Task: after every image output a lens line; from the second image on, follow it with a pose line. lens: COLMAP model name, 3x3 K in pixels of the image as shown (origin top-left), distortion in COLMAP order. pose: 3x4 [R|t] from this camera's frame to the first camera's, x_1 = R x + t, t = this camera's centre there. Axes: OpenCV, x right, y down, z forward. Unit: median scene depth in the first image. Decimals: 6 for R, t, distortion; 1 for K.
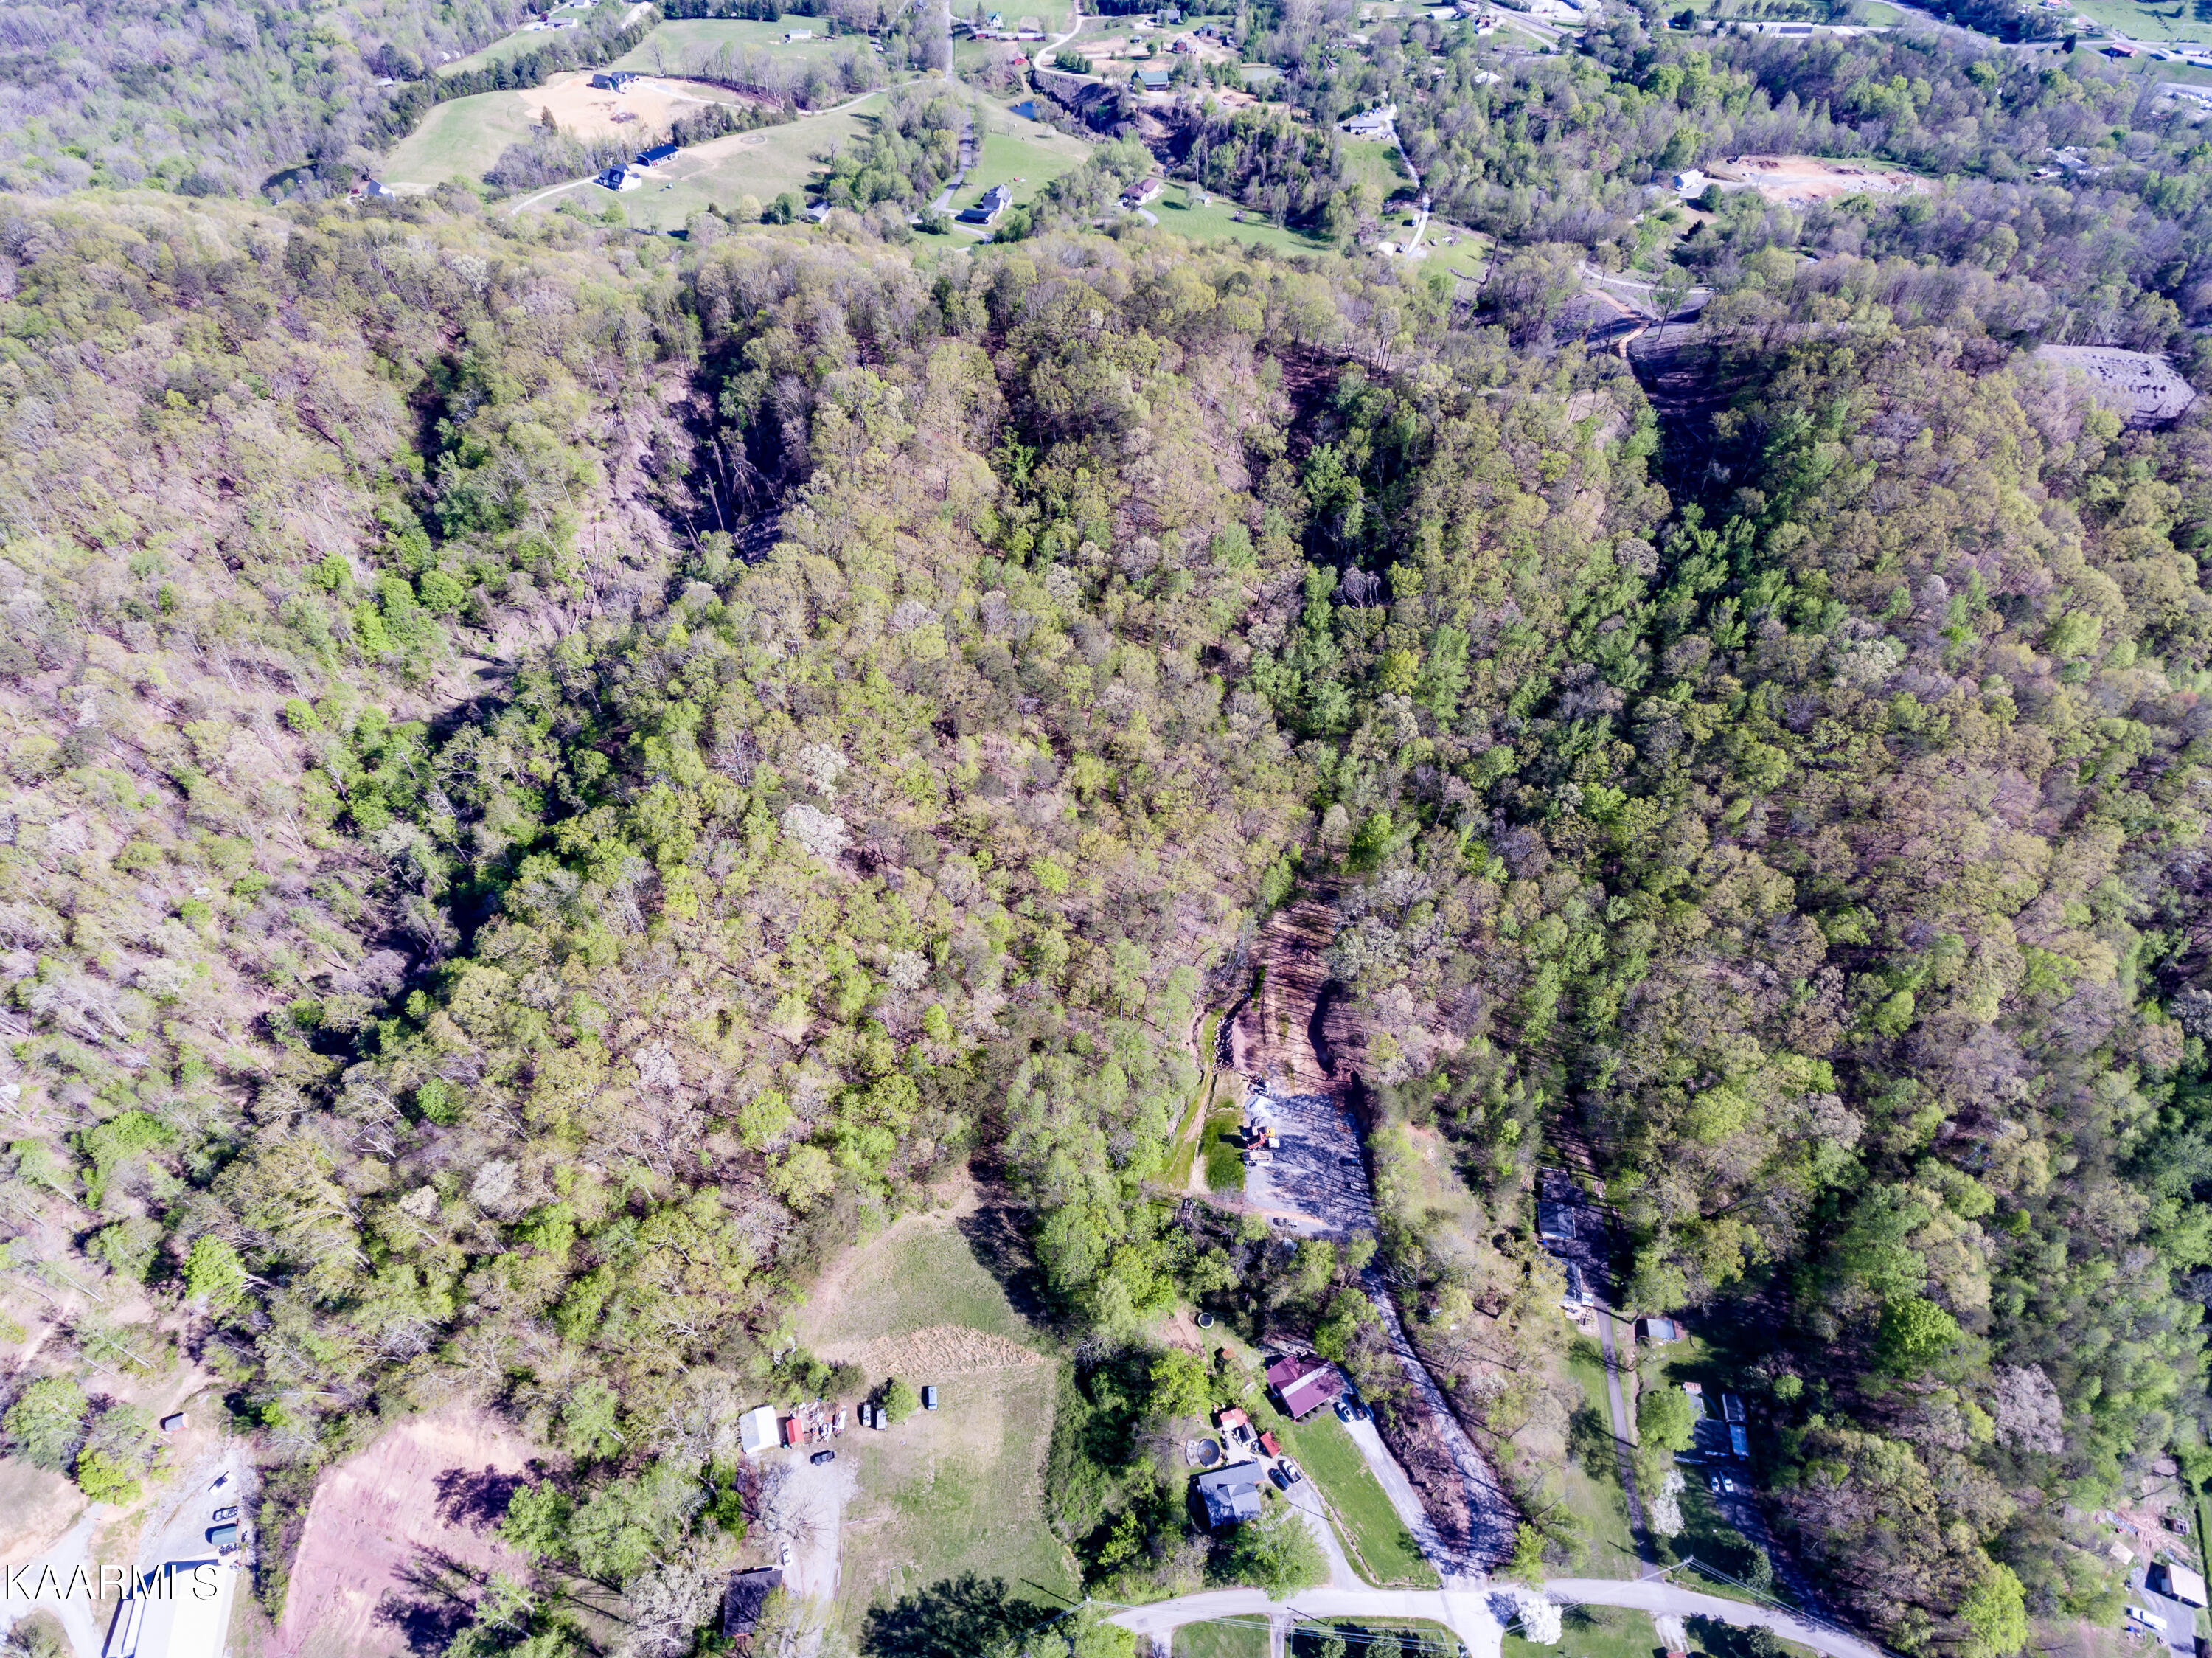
lens RADIAL K [[1299.7, 0, 1094.0], [0, 1299.7, 826.2], [0, 0, 1]] dist [-0.002097, 0.000025]
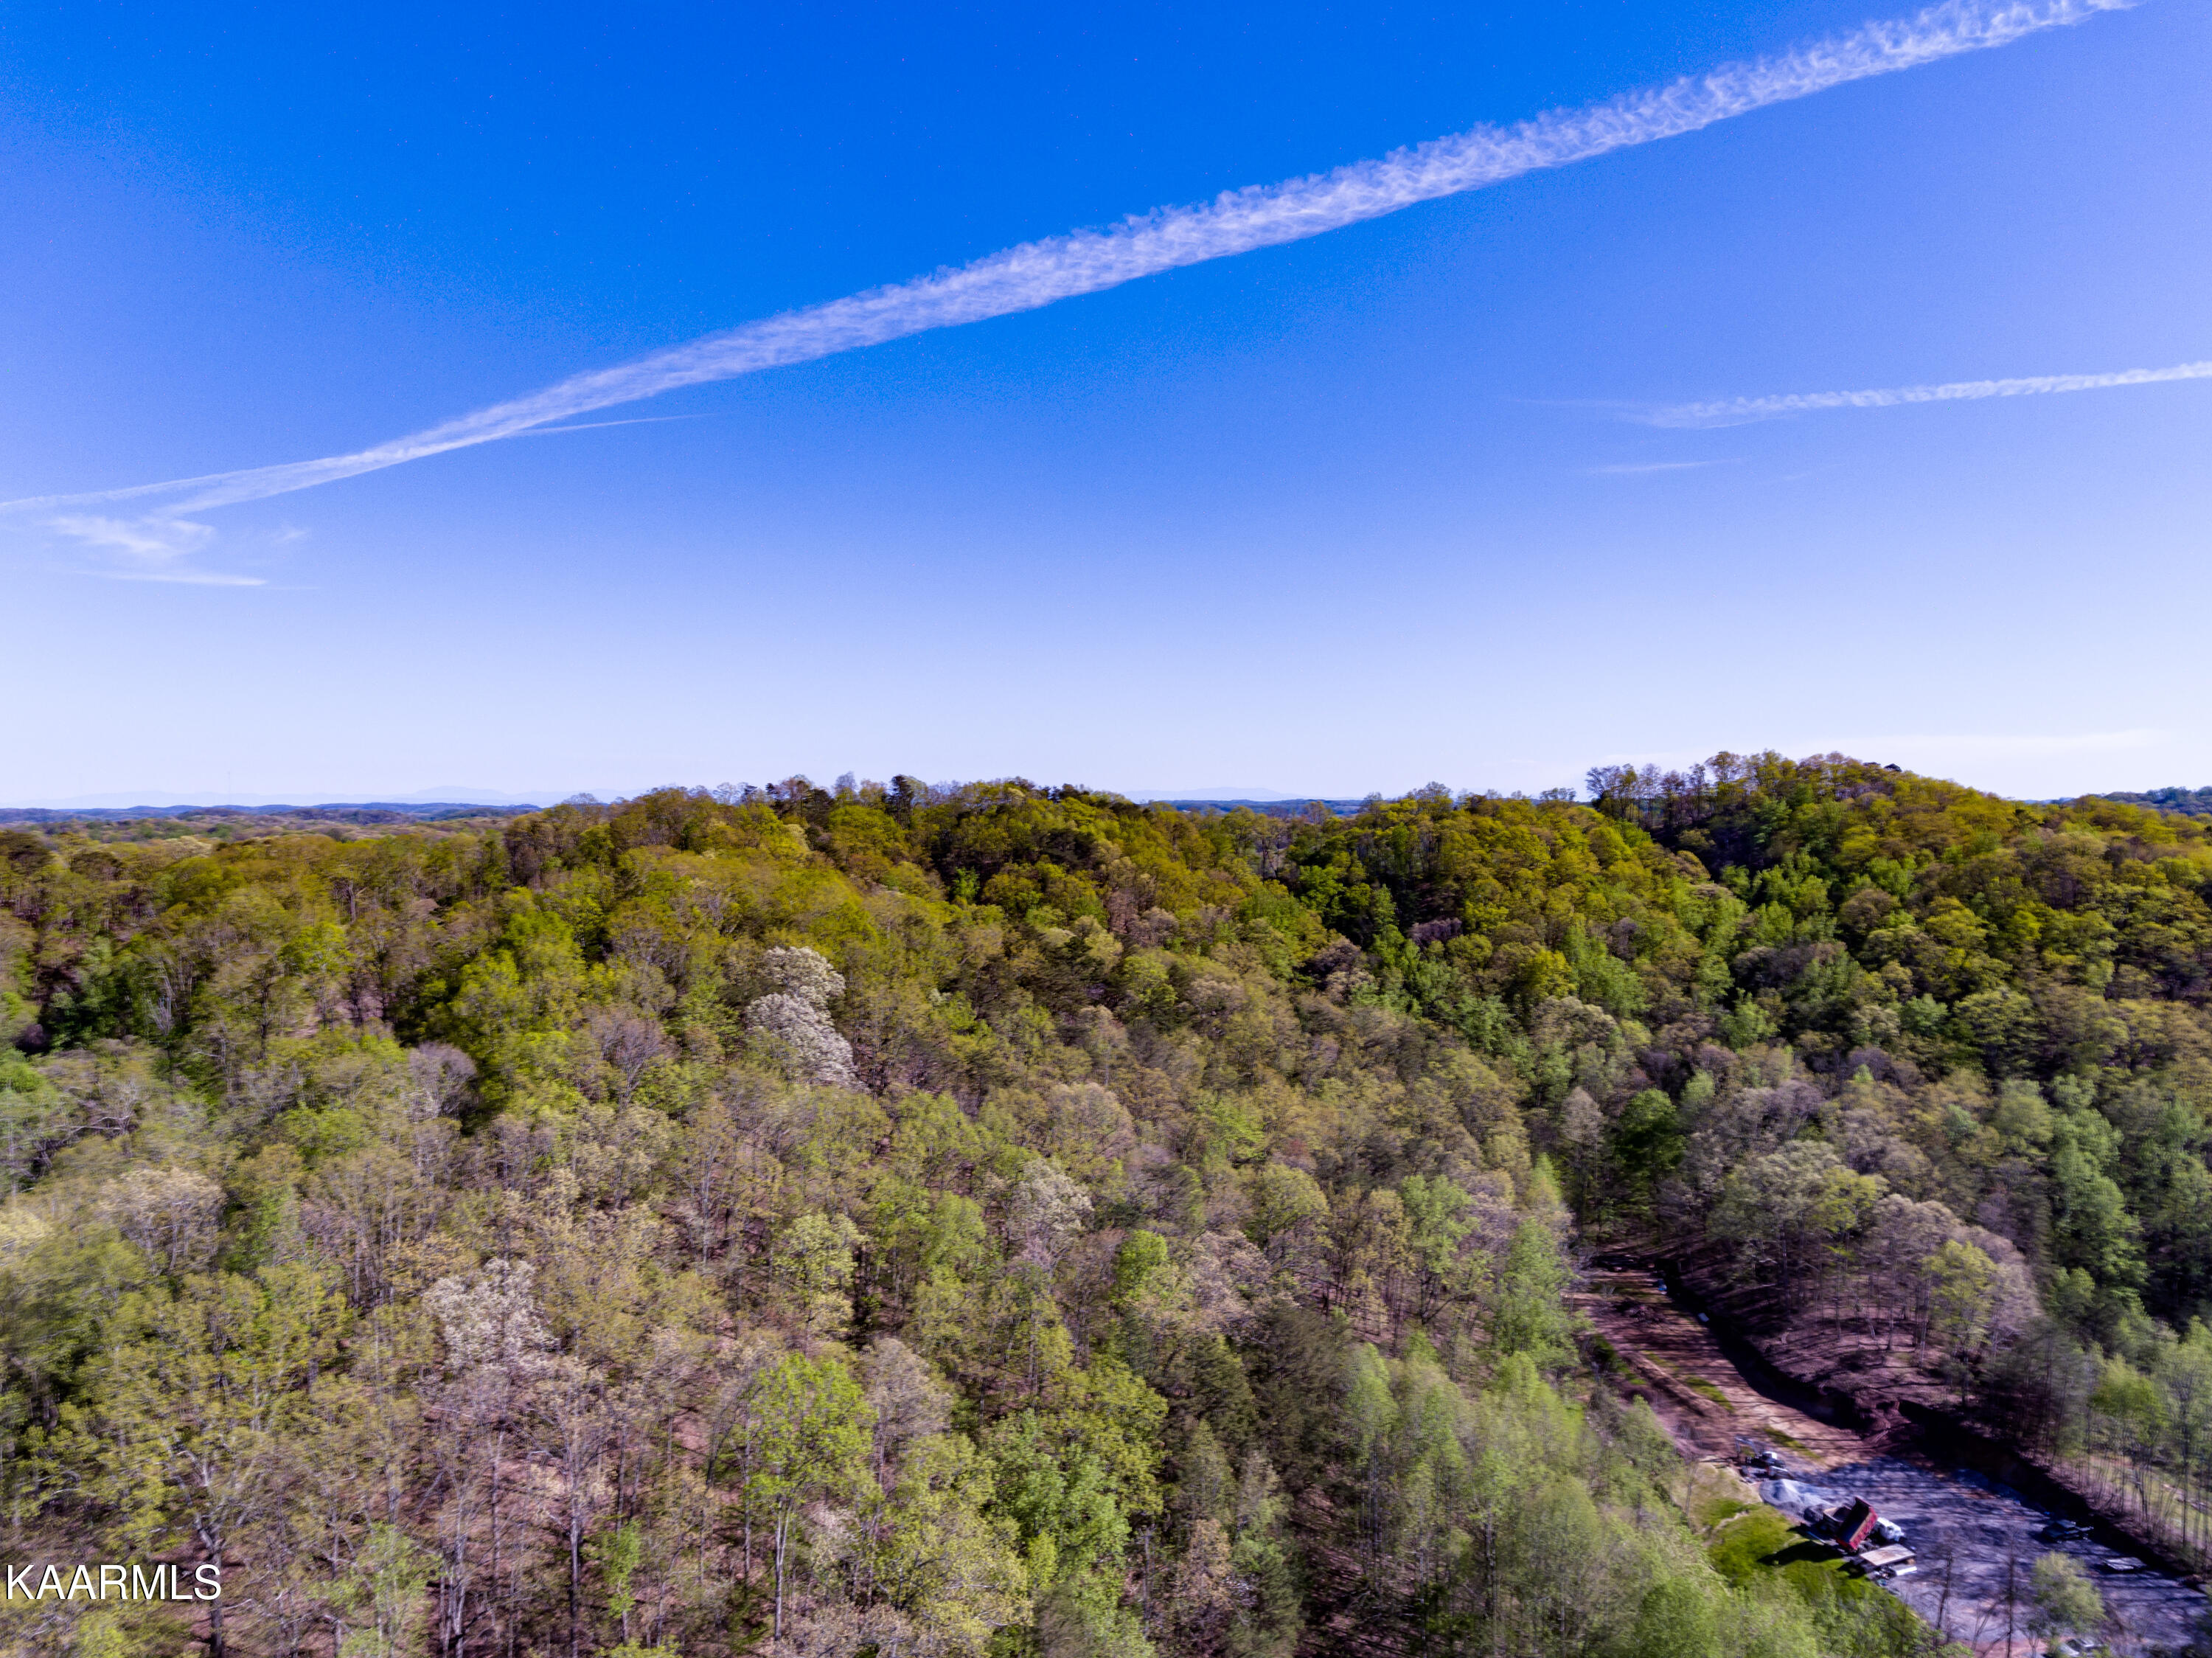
lens RADIAL K [[1299.7, 0, 1099.3], [0, 1299.7, 835.3], [0, 0, 1]] dist [-0.002097, 0.000025]
pose [[0.962754, -0.012390, 0.270094, -0.275810], [0.200327, 0.703583, -0.681792, 0.367999], [-0.181586, 0.710505, 0.679860, 0.643273]]
